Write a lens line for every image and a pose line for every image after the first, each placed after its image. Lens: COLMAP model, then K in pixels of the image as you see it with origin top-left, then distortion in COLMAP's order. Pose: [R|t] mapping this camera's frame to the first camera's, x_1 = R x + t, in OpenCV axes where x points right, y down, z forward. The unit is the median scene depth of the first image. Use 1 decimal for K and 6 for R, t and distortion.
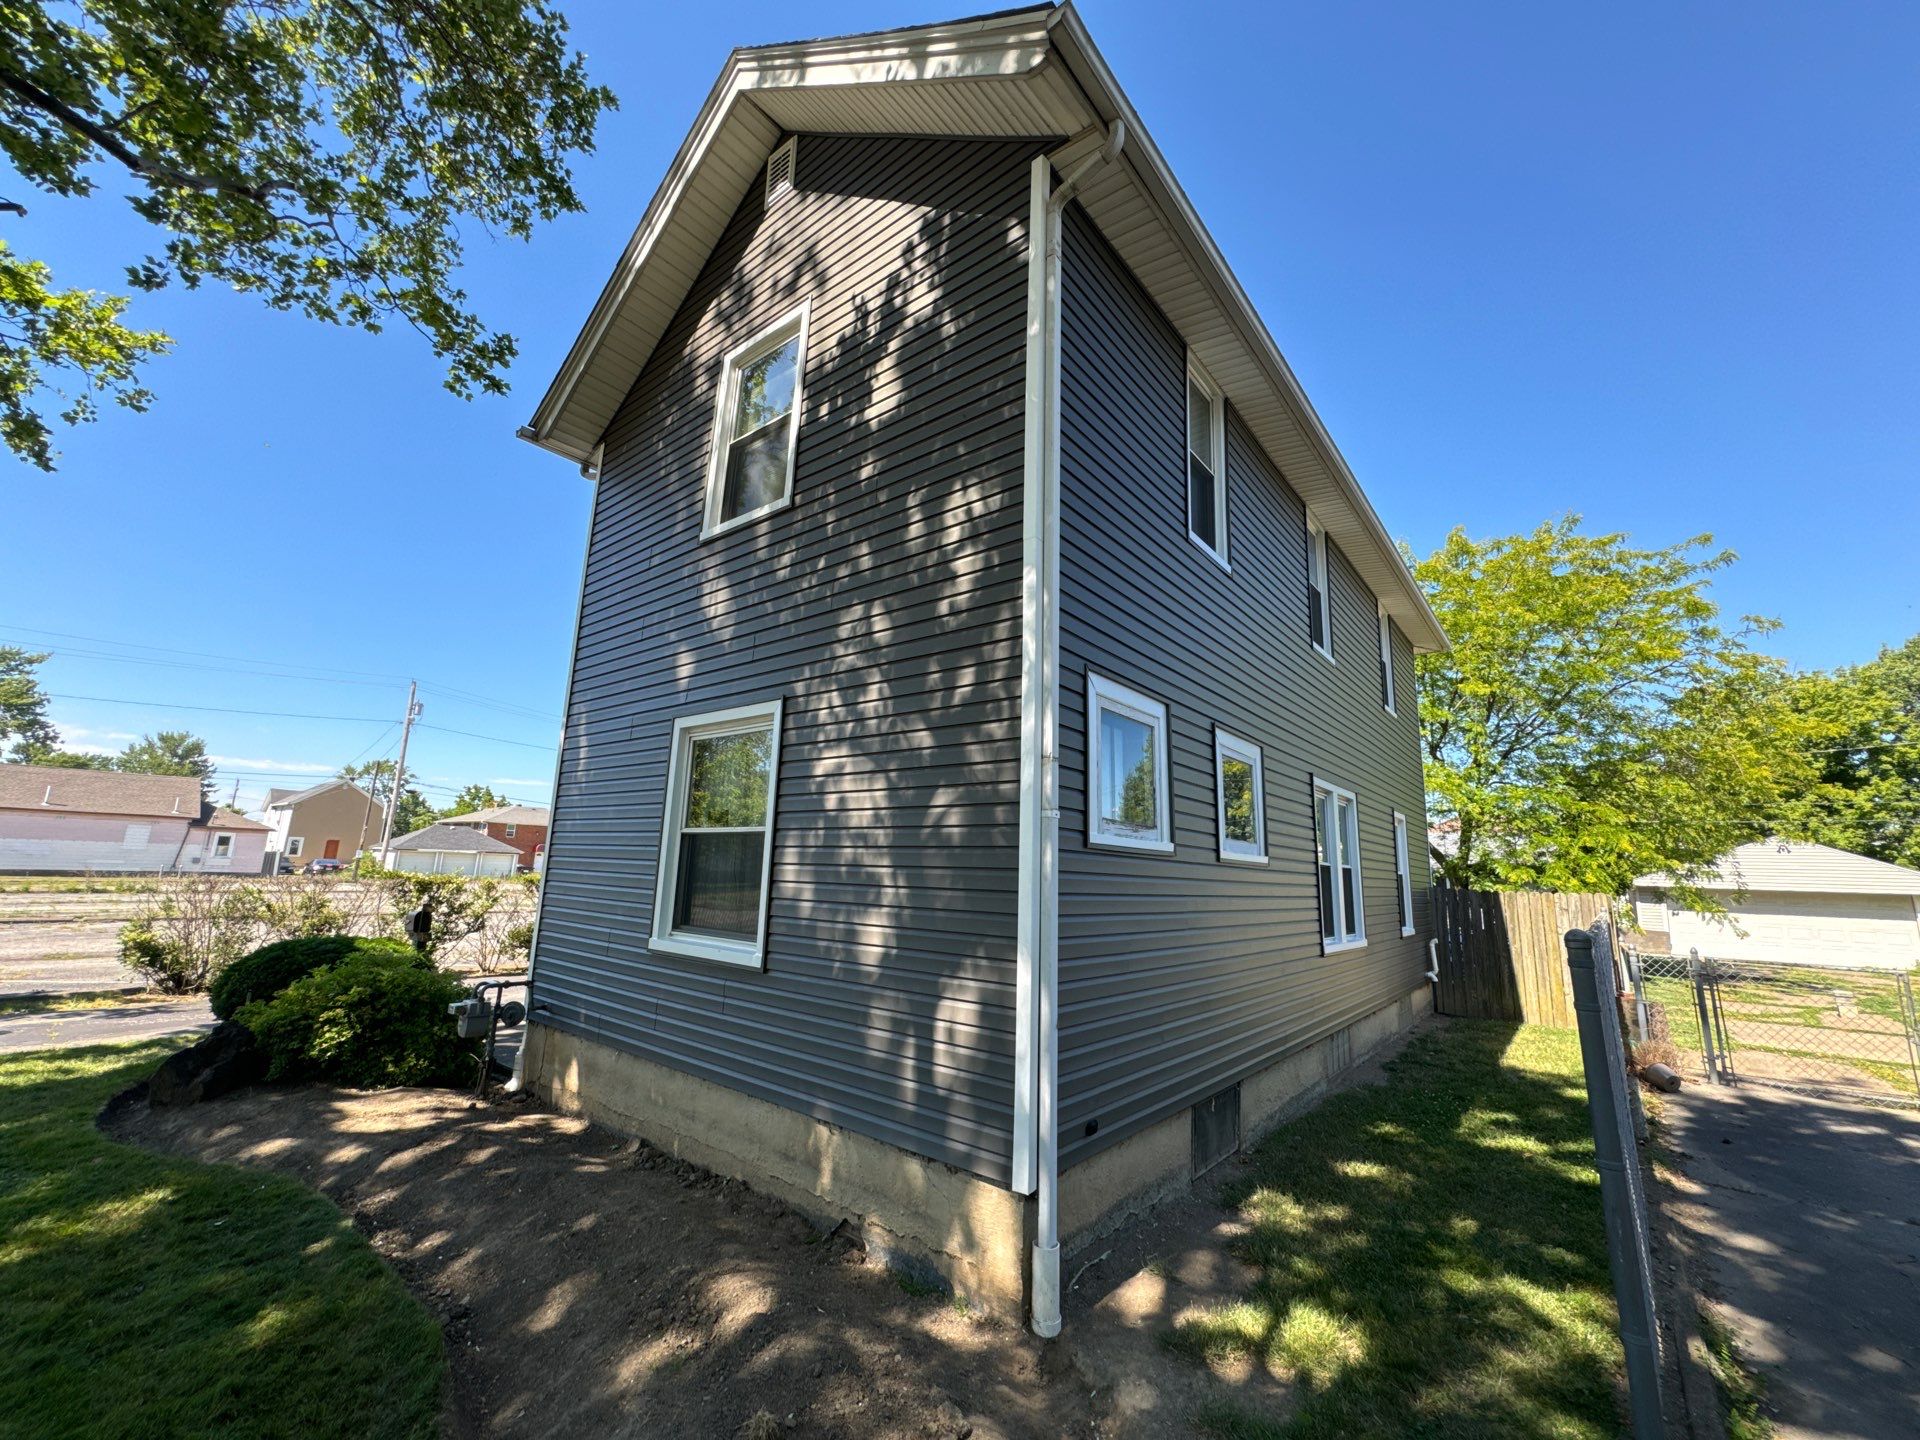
lens RADIAL K [[764.5, 0, 966.7], [0, 764.5, 717.8], [0, 0, 1]] dist [-0.004082, 0.000142]
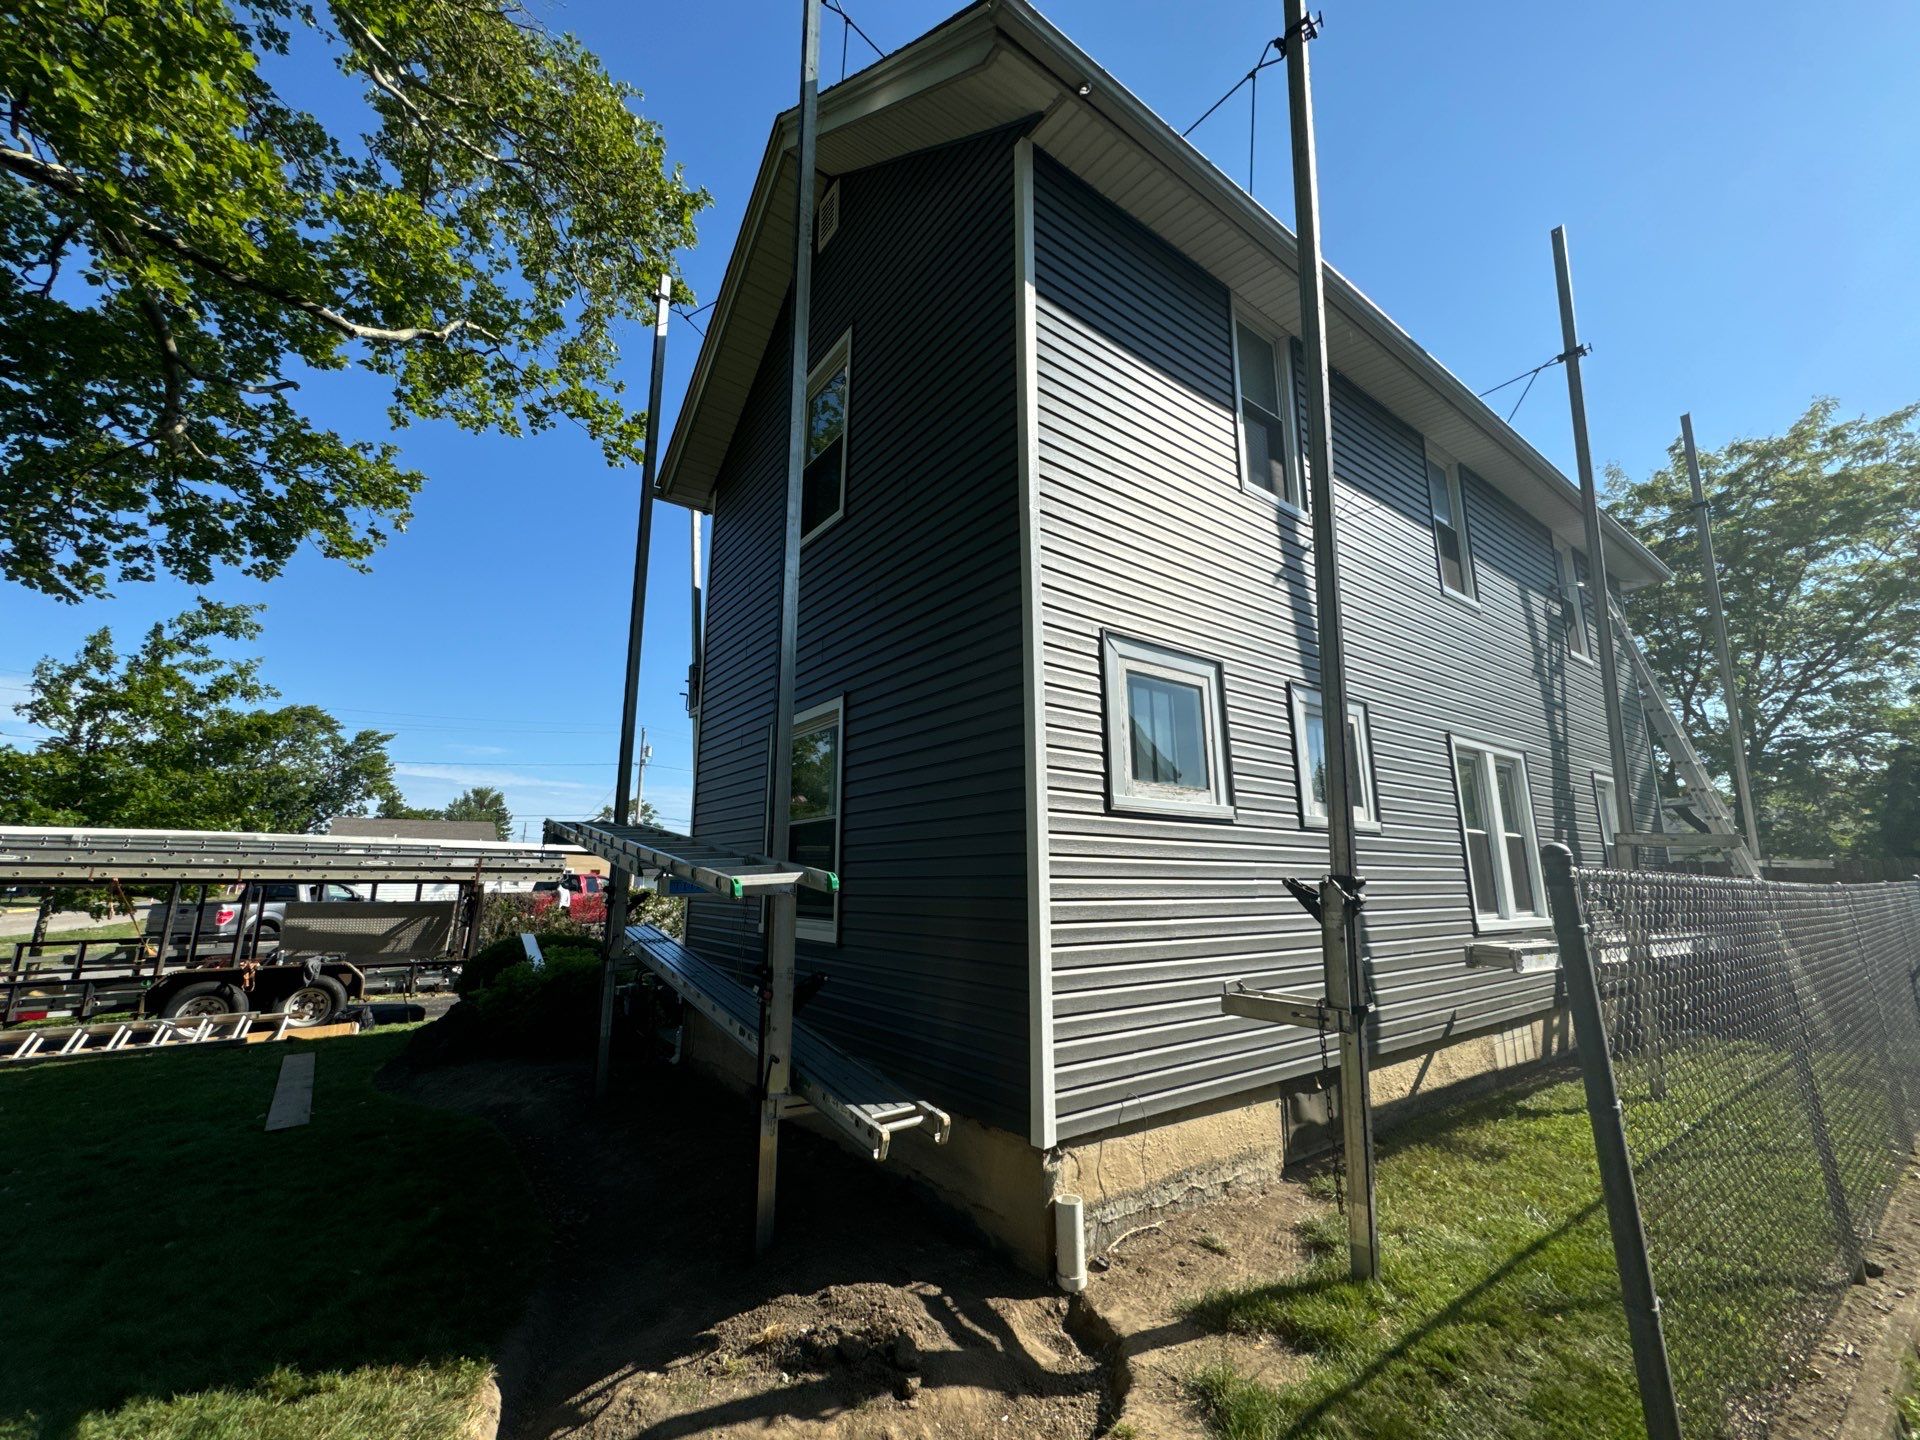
lens RADIAL K [[764.5, 0, 971.8], [0, 764.5, 720.5], [0, 0, 1]] dist [-0.004082, 0.000142]
pose [[0.966143, -0.088097, -0.242501, 0.139112], [0.084865, 0.996109, -0.023765, 0.037466], [0.243651, 0.002380, 0.969860, -0.002047]]
